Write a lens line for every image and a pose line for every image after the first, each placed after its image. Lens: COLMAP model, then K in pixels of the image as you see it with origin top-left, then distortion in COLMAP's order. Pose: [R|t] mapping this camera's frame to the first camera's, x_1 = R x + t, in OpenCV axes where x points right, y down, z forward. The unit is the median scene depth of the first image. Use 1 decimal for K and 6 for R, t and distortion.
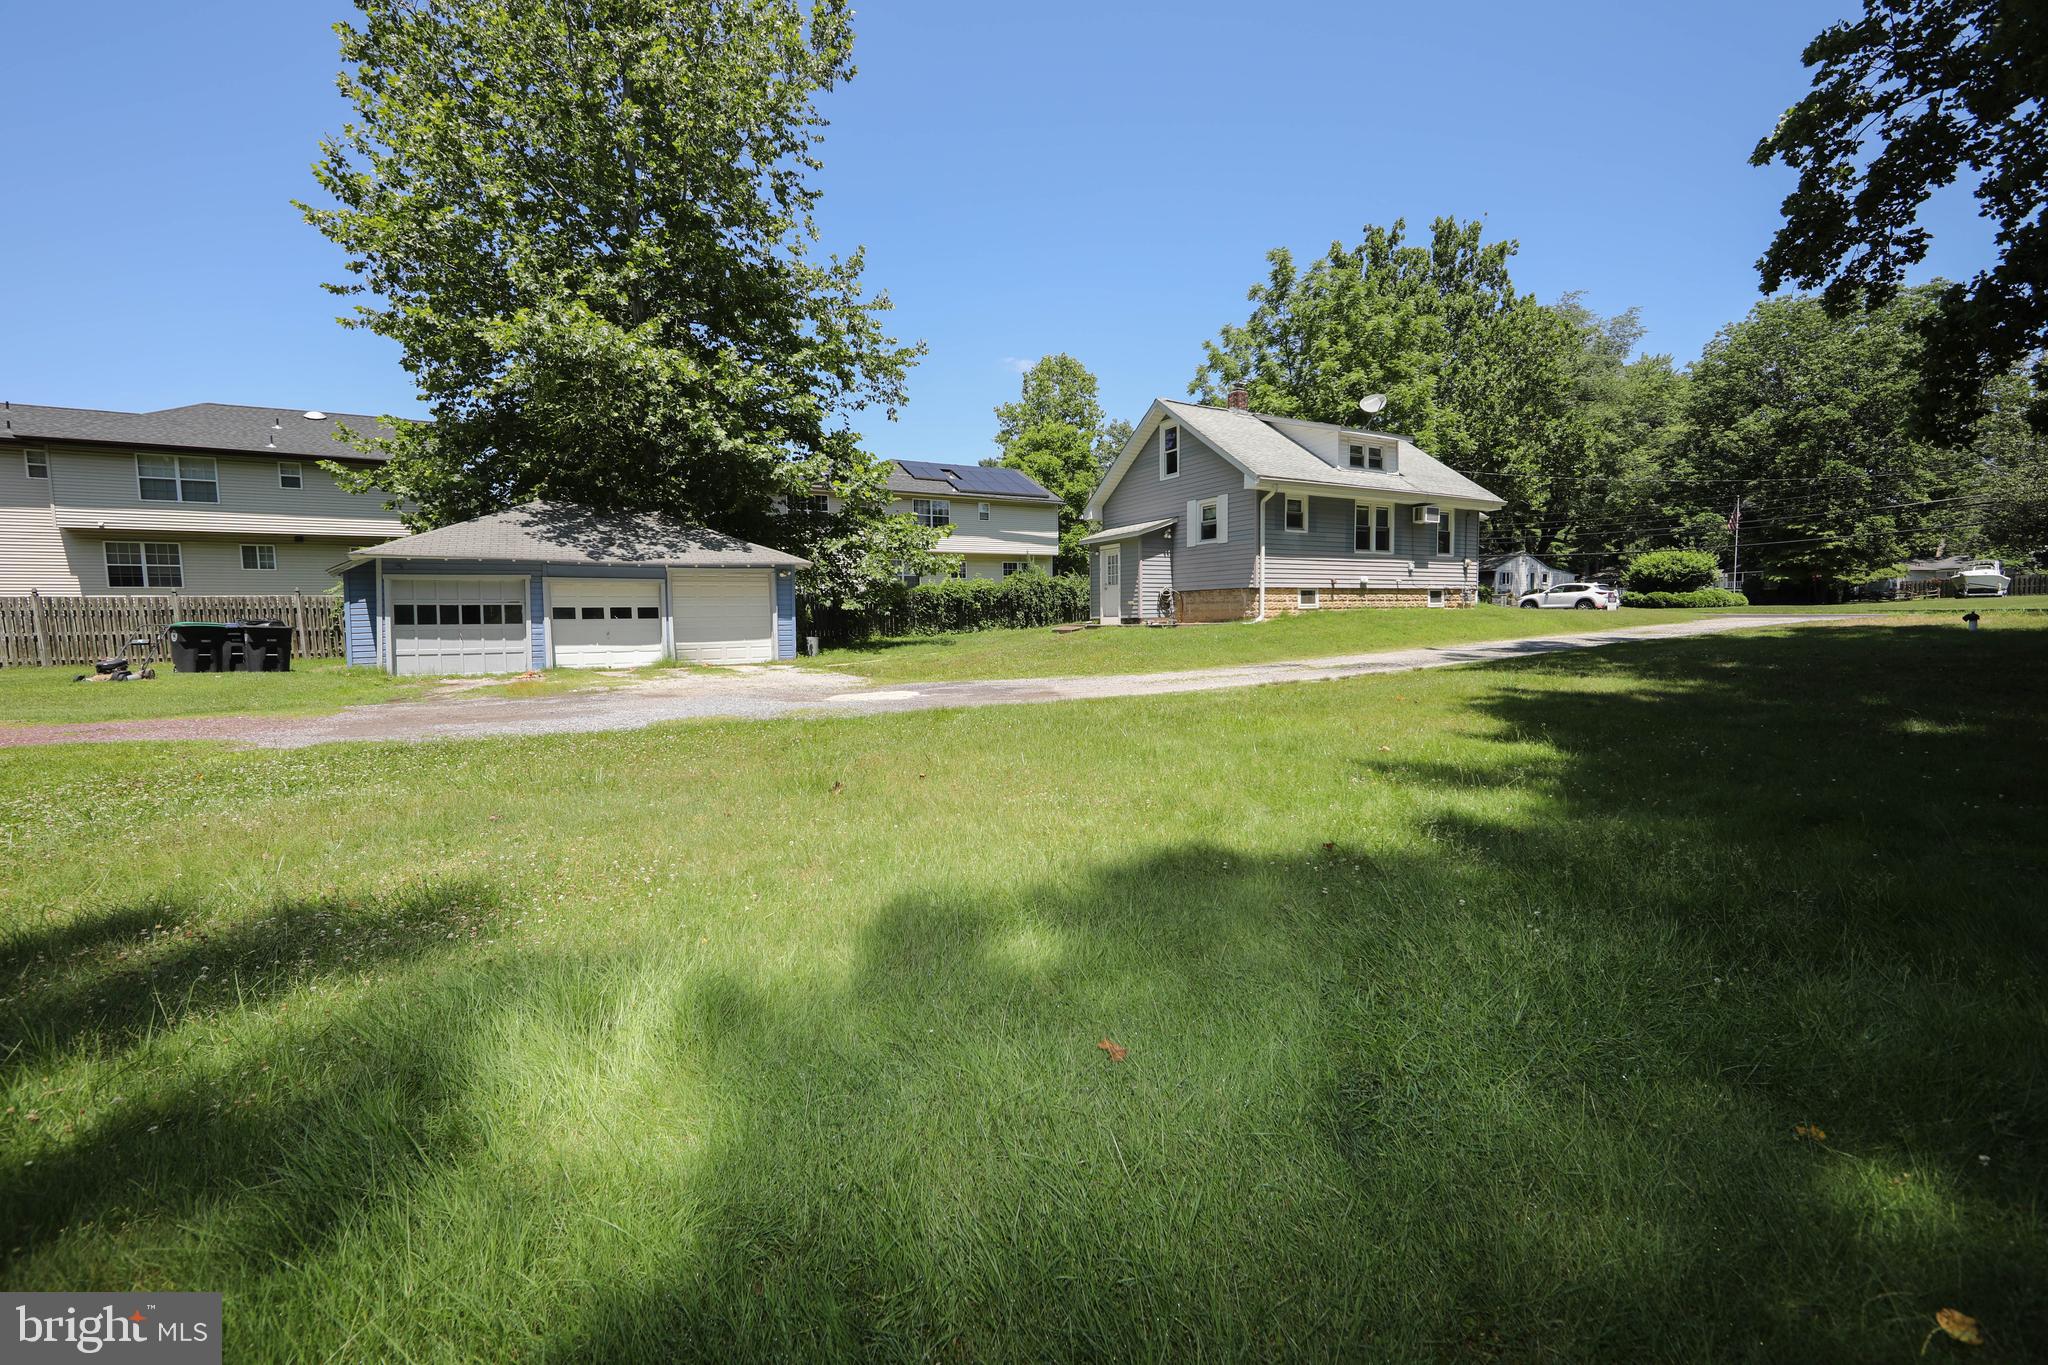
lens RADIAL K [[814.2, 0, 1023.2], [0, 814.2, 677.7], [0, 0, 1]] dist [-0.012613, 0.004053]
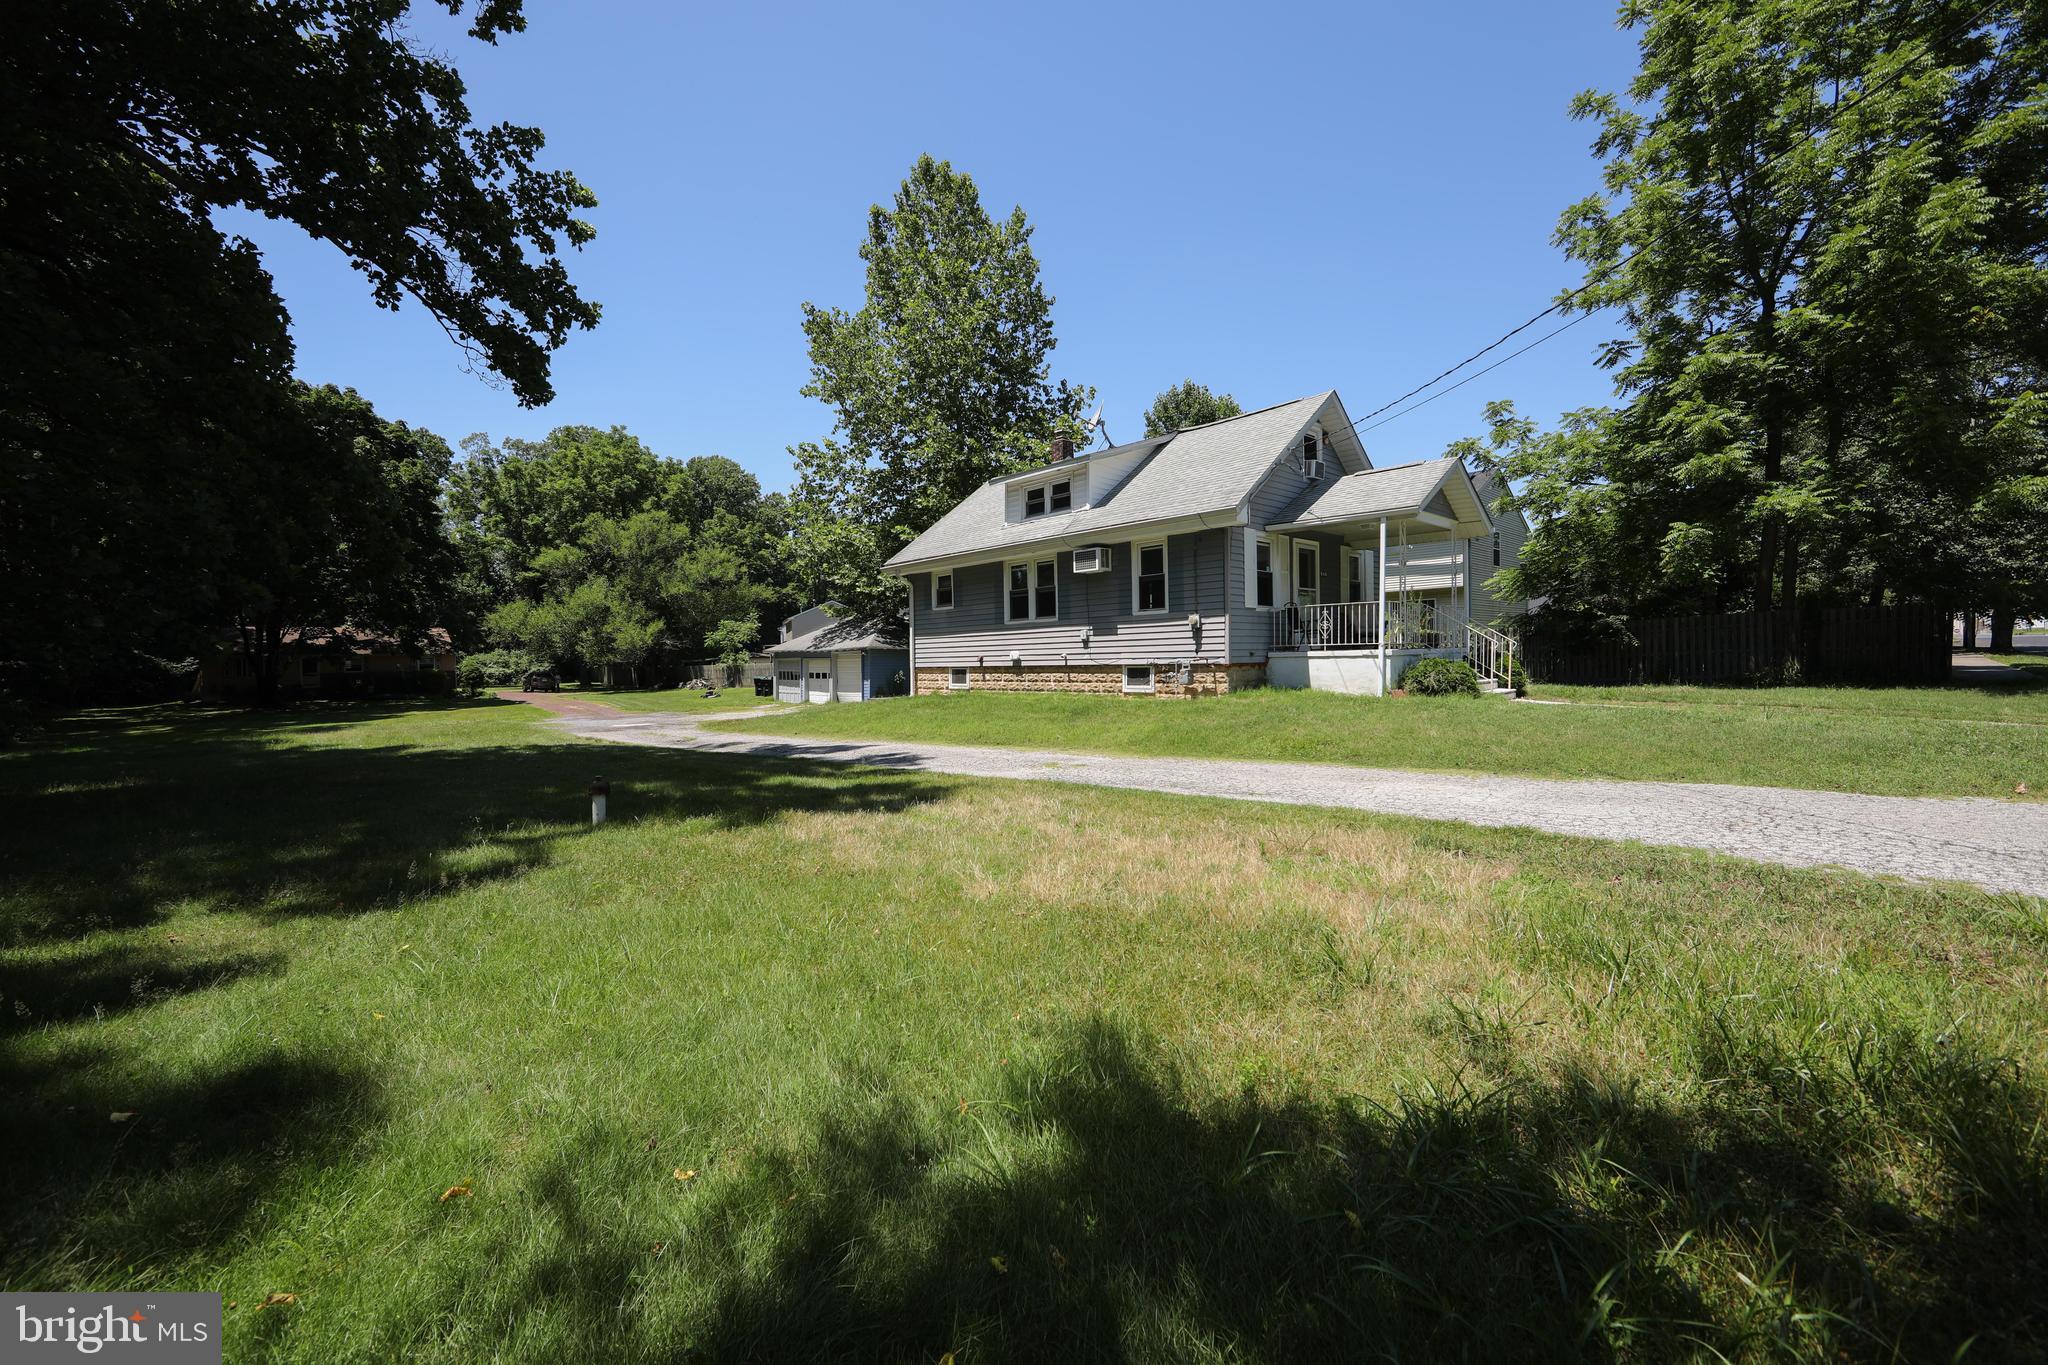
lens RADIAL K [[814.2, 0, 1023.2], [0, 814.2, 677.7], [0, 0, 1]] dist [-0.012613, 0.004053]
pose [[0.242212, 0.034420, -0.969613, 1.267584], [-0.053619, 0.998318, 0.022045, -0.122143], [0.968741, 0.046650, 0.243650, 0.844550]]
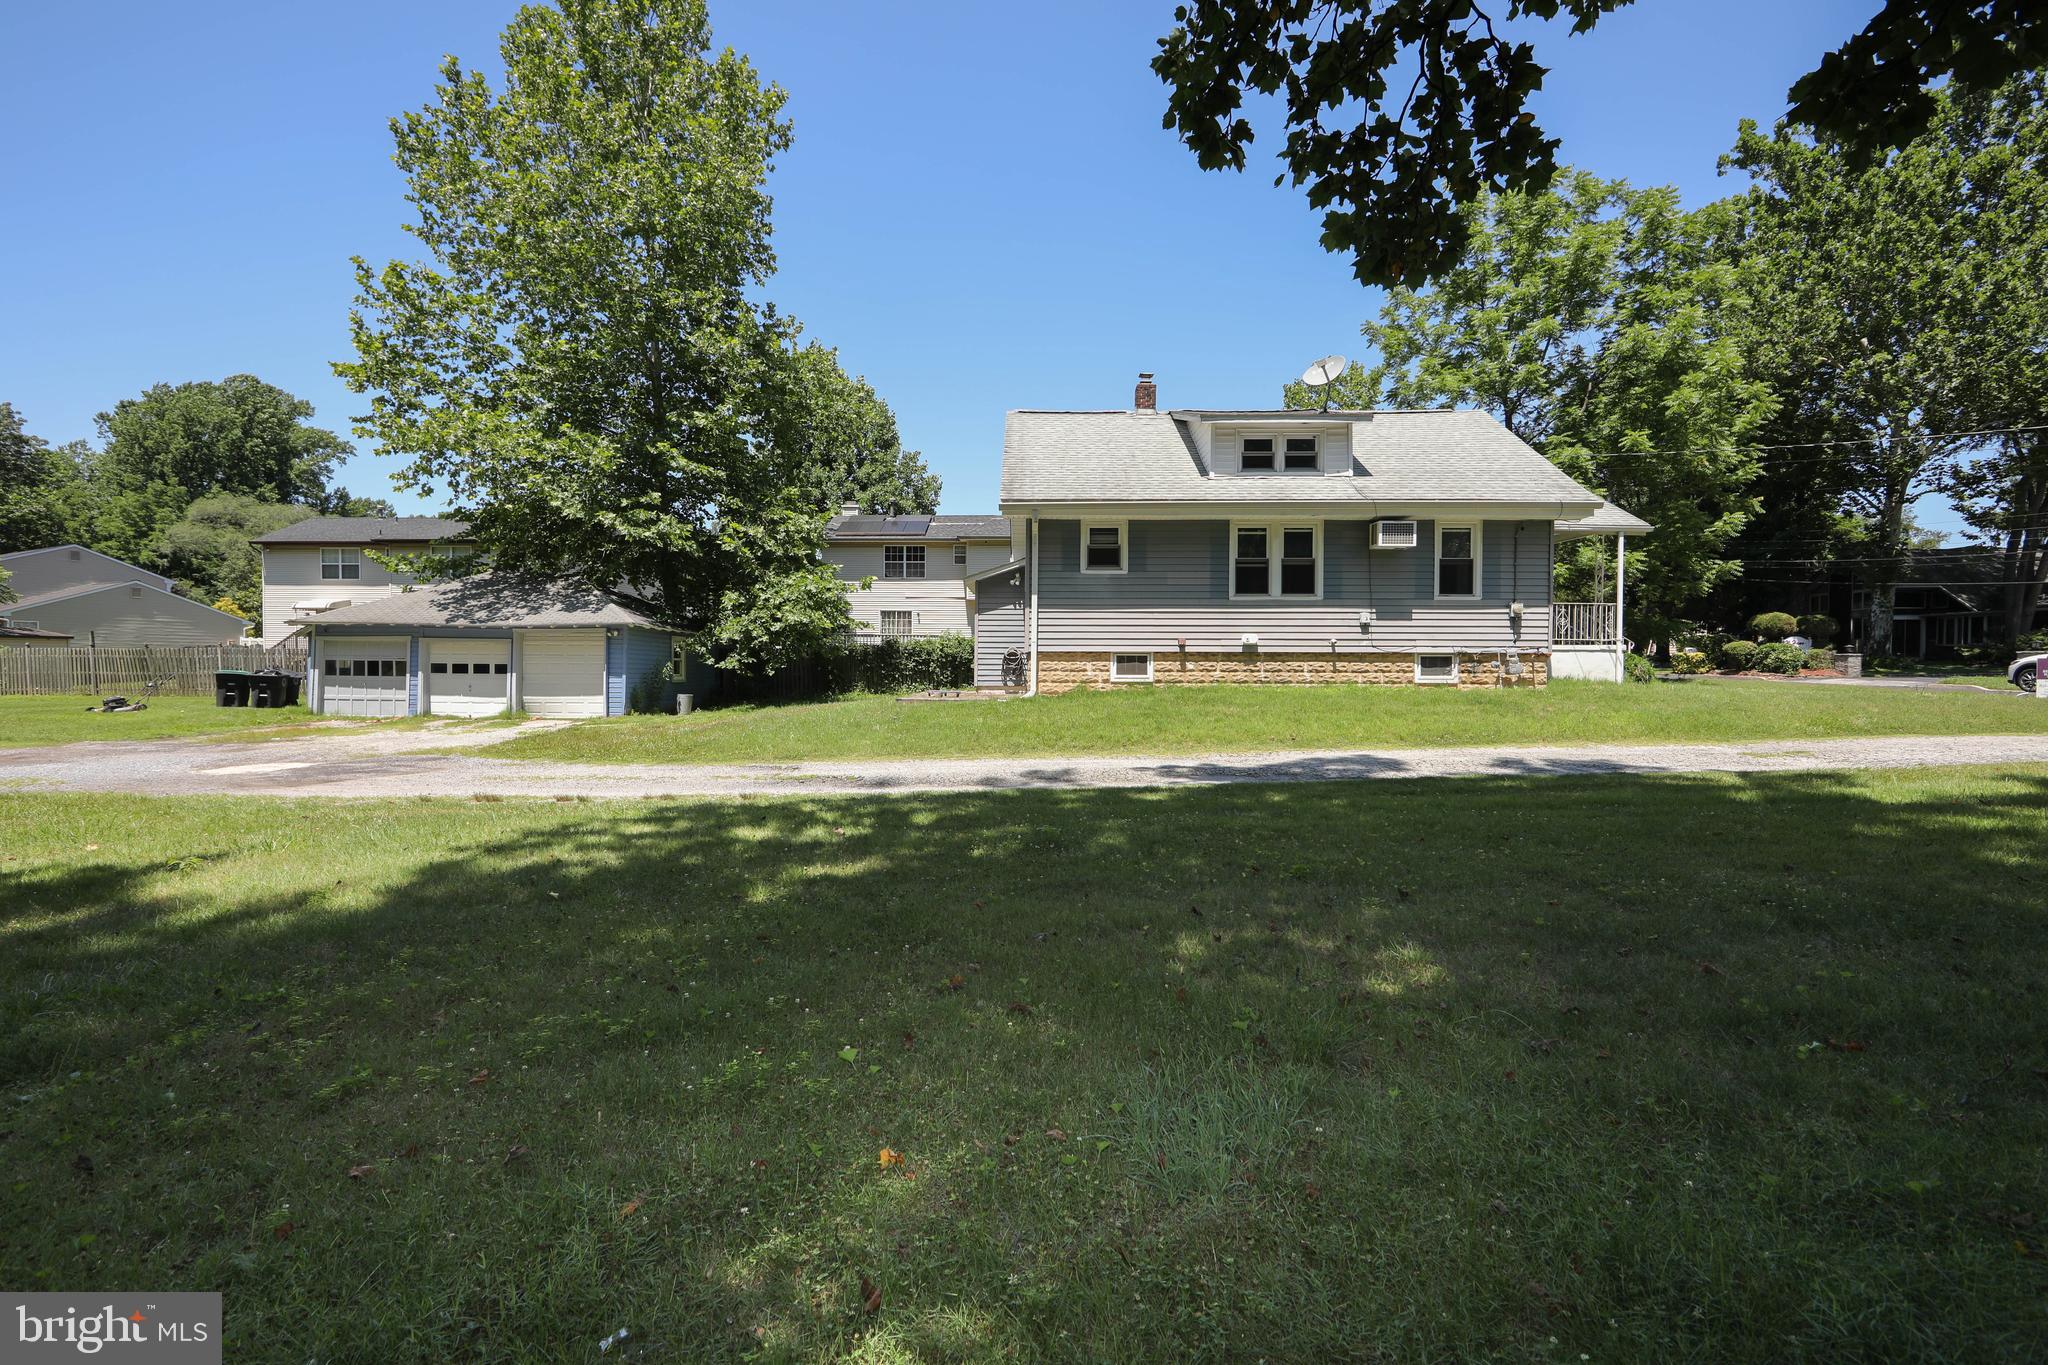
lens RADIAL K [[814.2, 0, 1023.2], [0, 814.2, 677.7], [0, 0, 1]] dist [-0.012613, 0.004053]
pose [[0.856023, 0.029455, -0.516098, 0.628883], [-0.055115, 0.997885, -0.034464, -0.059769], [0.513992, 0.057946, 0.855836, 0.360455]]
